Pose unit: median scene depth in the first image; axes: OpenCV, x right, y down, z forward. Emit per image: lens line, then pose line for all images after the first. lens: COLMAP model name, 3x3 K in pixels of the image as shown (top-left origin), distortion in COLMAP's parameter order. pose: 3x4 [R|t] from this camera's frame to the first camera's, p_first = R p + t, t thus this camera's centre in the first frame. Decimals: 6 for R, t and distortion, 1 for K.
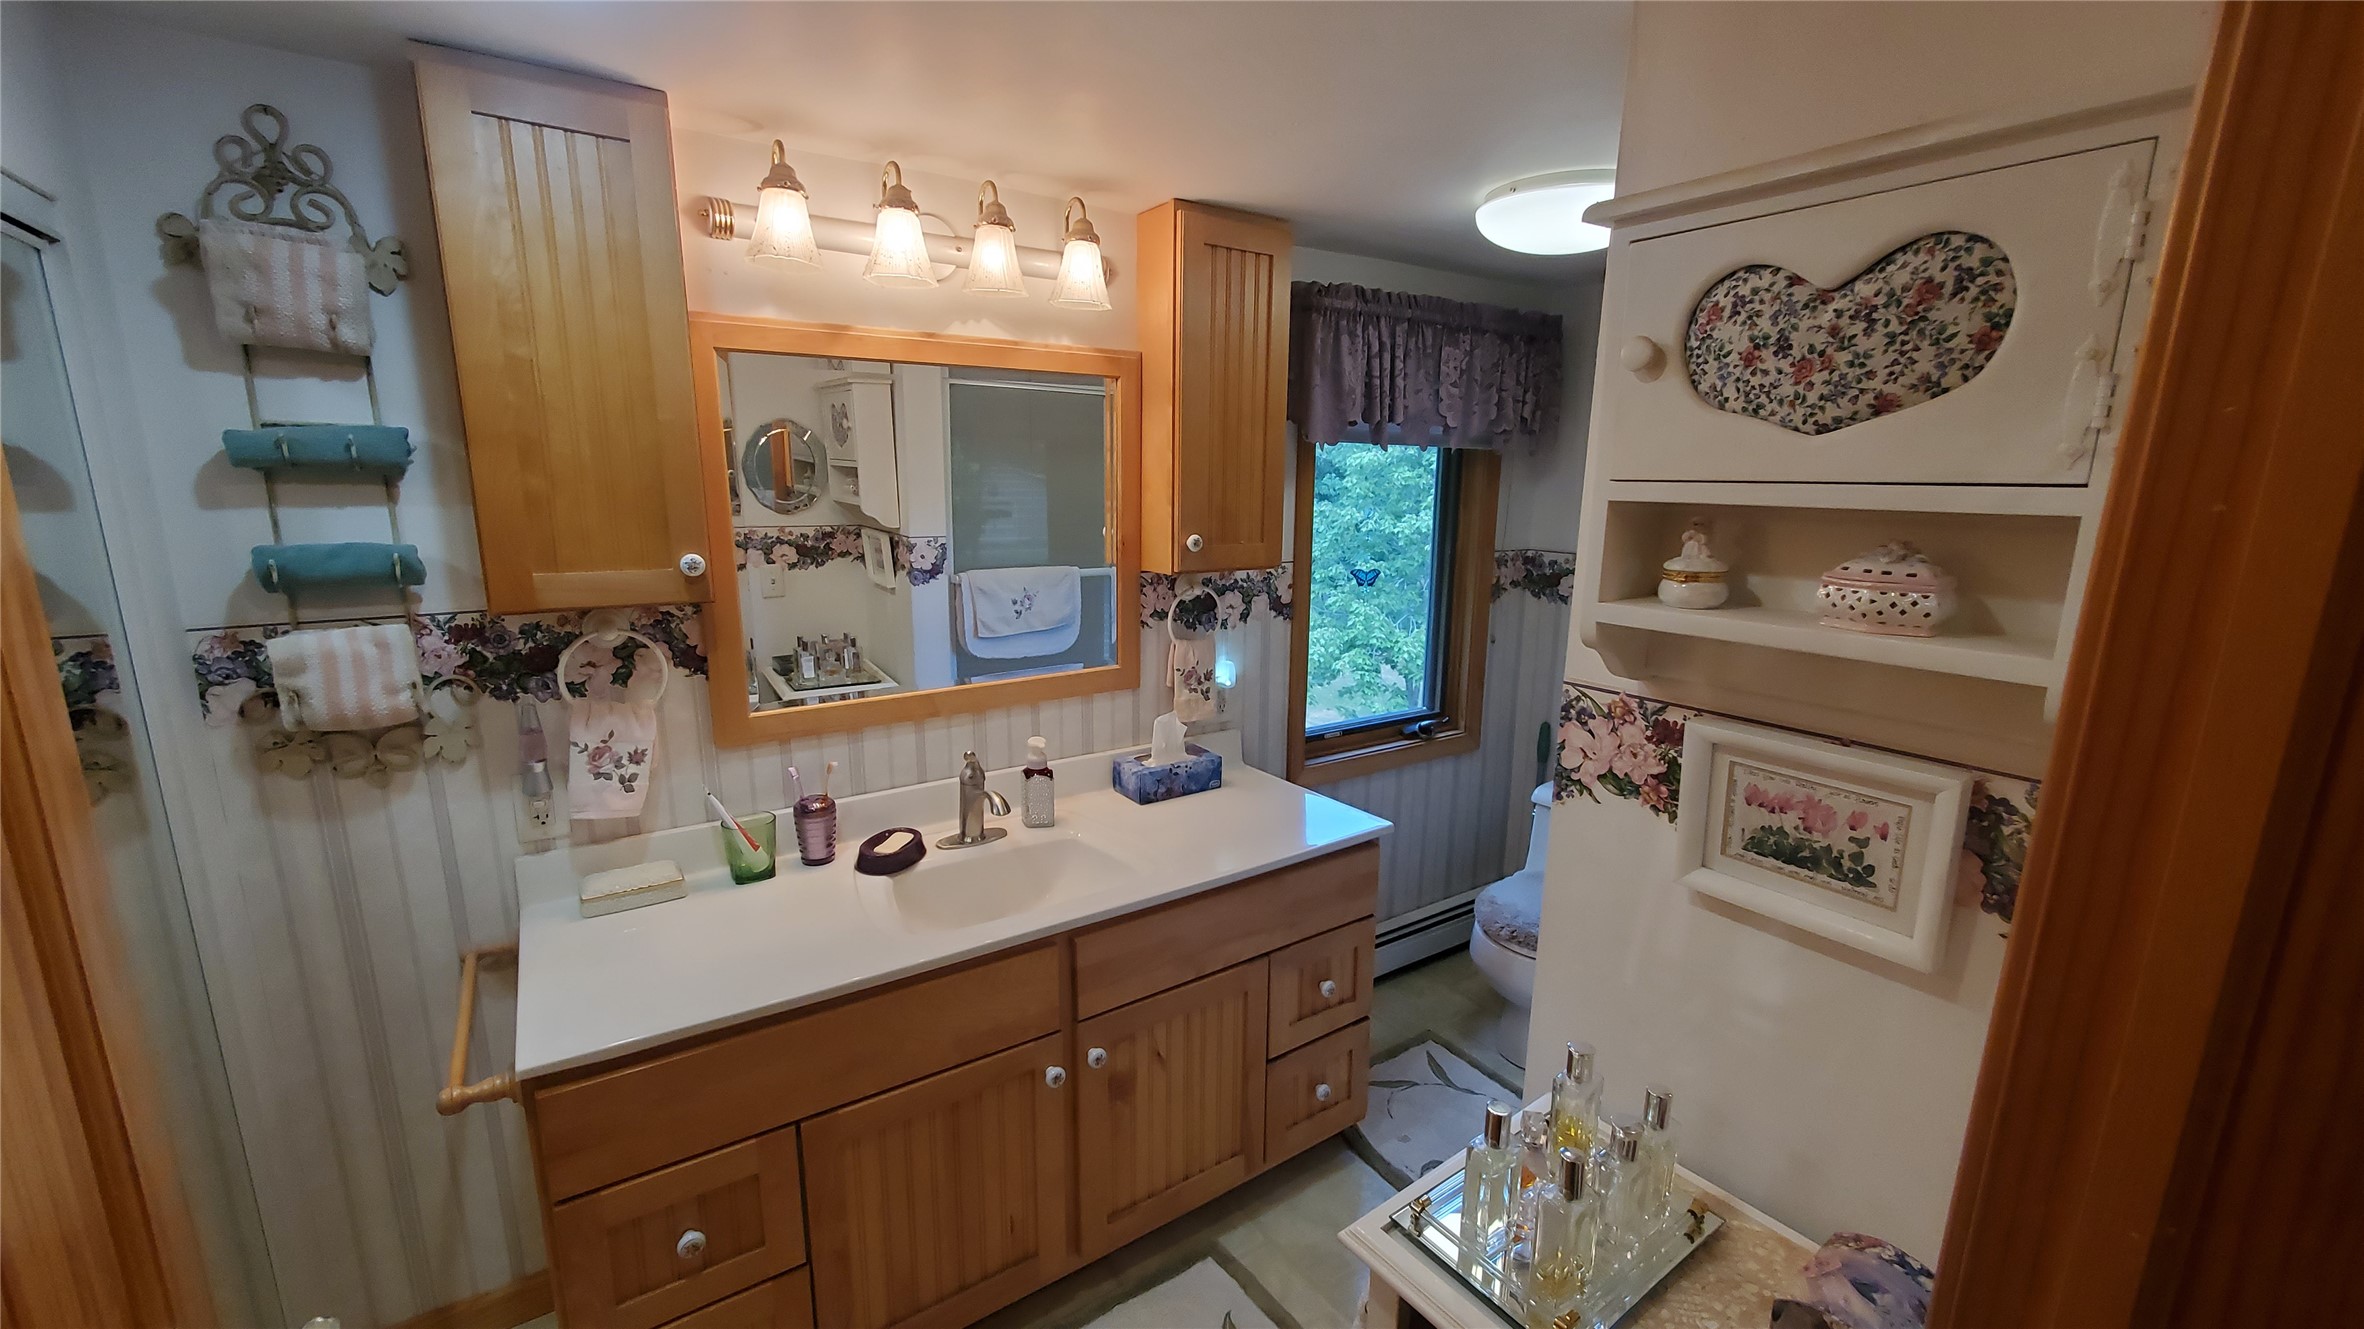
lens RADIAL K [[943.2, 0, 1187.3], [0, 943.2, 671.0], [0, 0, 1]] dist [0.001038, -0.001348]
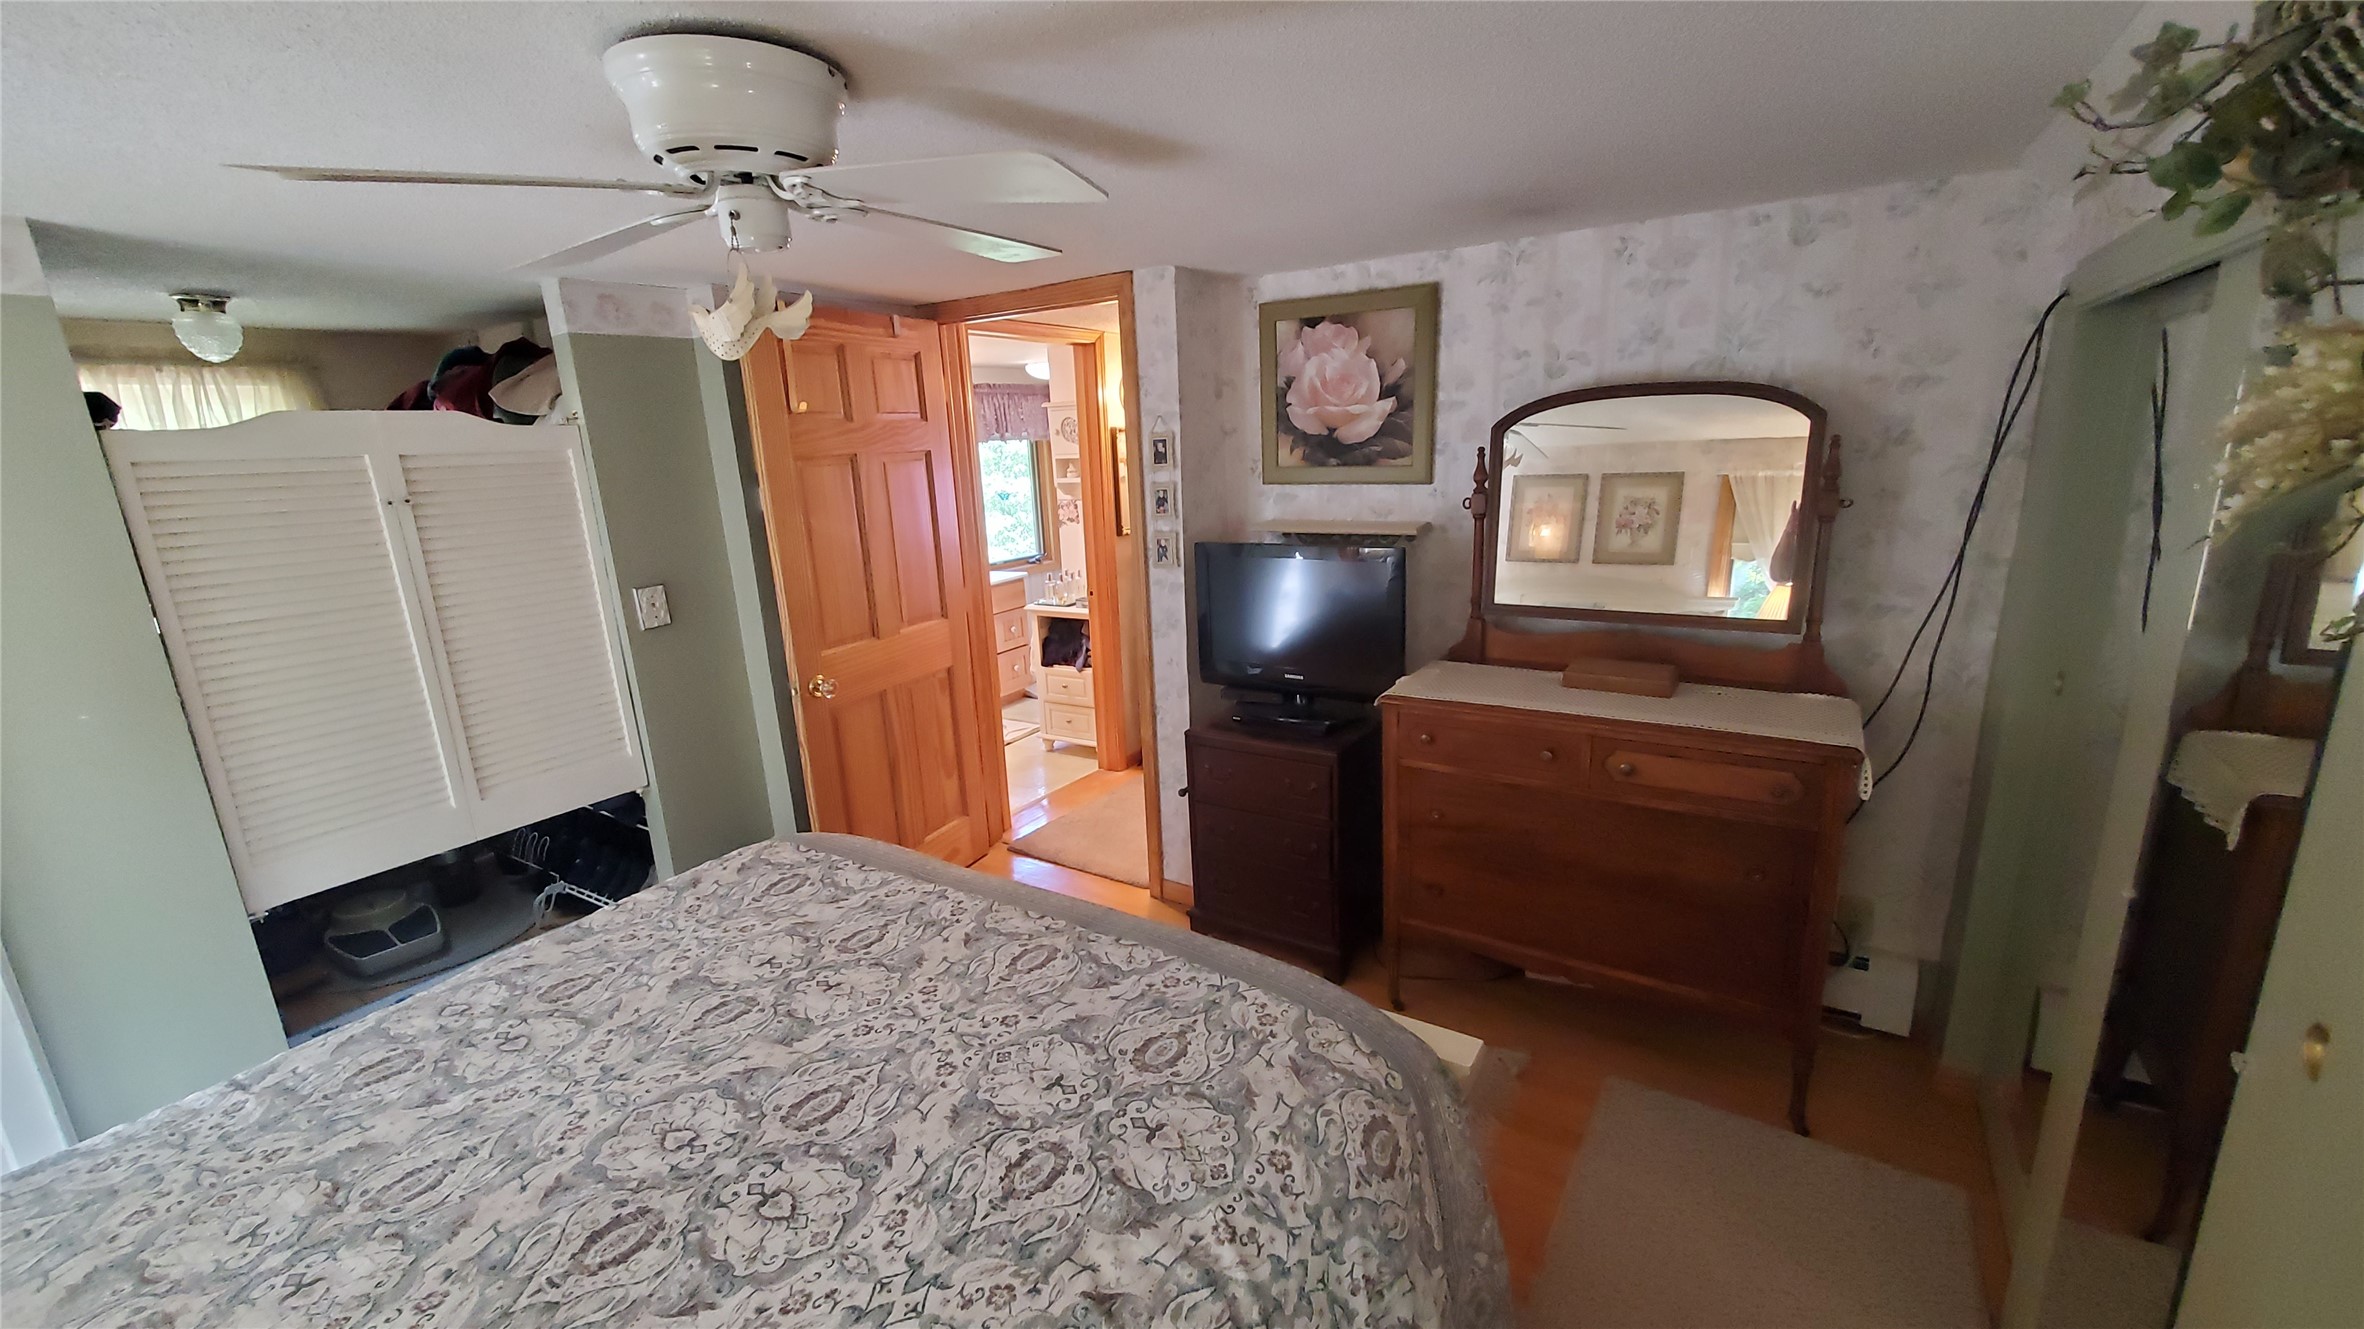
lens RADIAL K [[943.2, 0, 1179.3], [0, 943.2, 669.7], [0, 0, 1]] dist [0.001038, -0.001348]
pose [[0.924142, -0.144543, 0.353650, -1.046045], [0.133411, 0.989489, 0.055797, 0.876368], [-0.357998, -0.004384, 0.933712, -4.649427]]
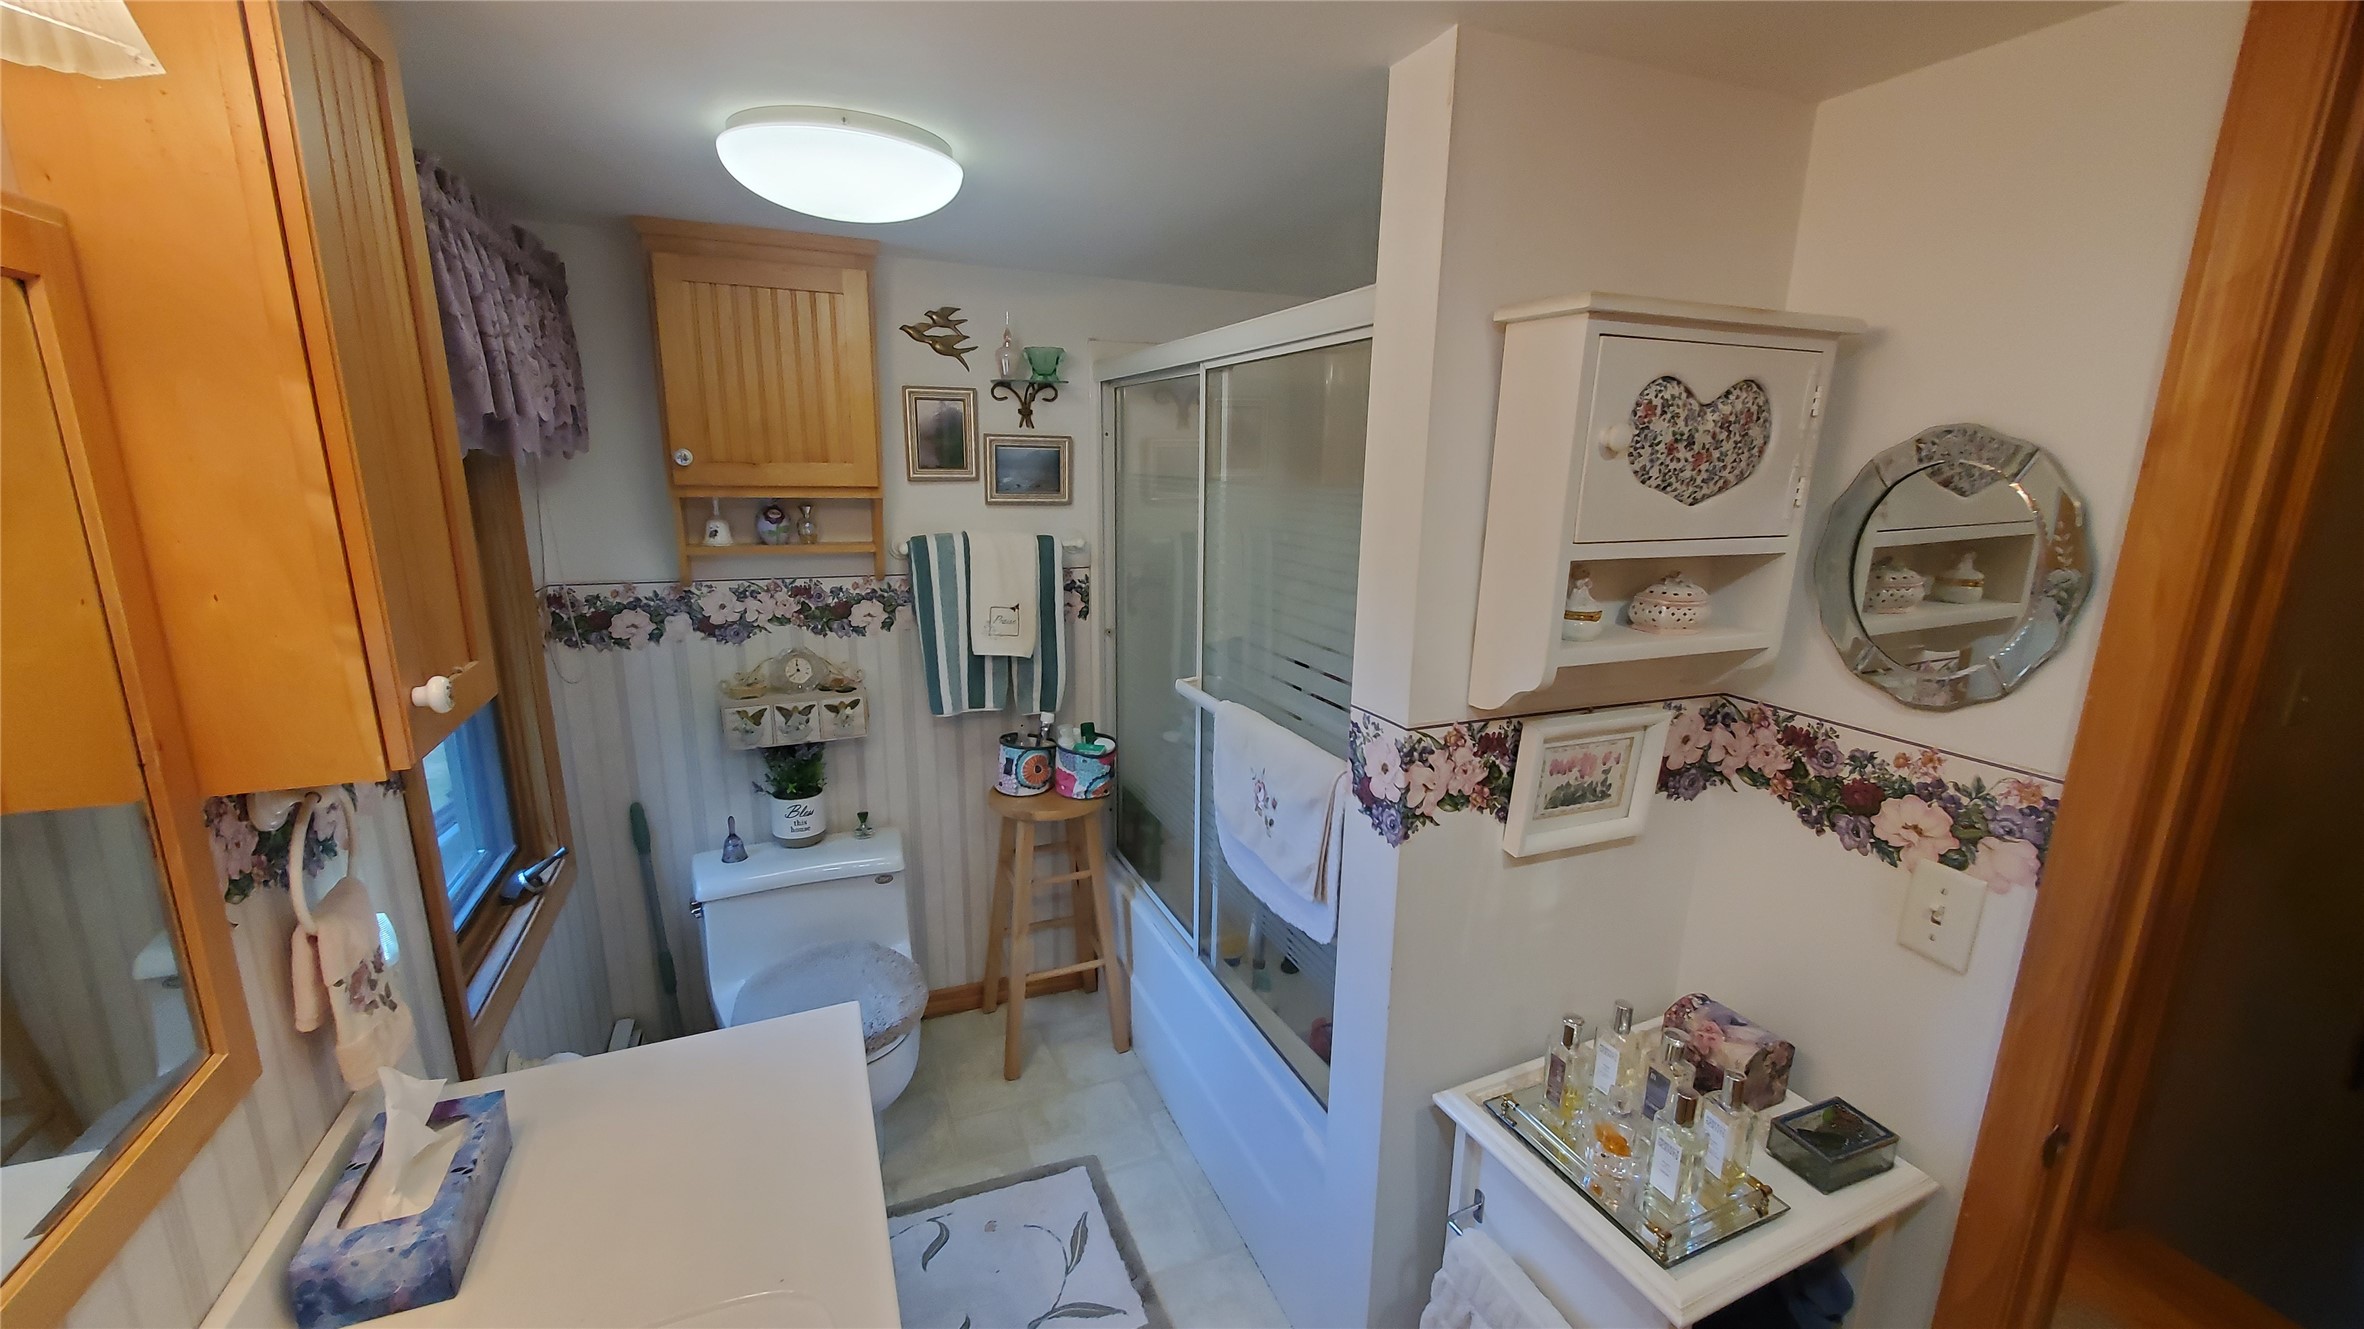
lens RADIAL K [[943.2, 0, 1182.4], [0, 943.2, 677.5], [0, 0, 1]] dist [0.001038, -0.001348]
pose [[0.206025, -0.235564, 0.949770, -0.853291], [0.189855, 0.961772, 0.197358, -0.406450], [-0.959953, 0.139658, 0.242872, 1.357418]]
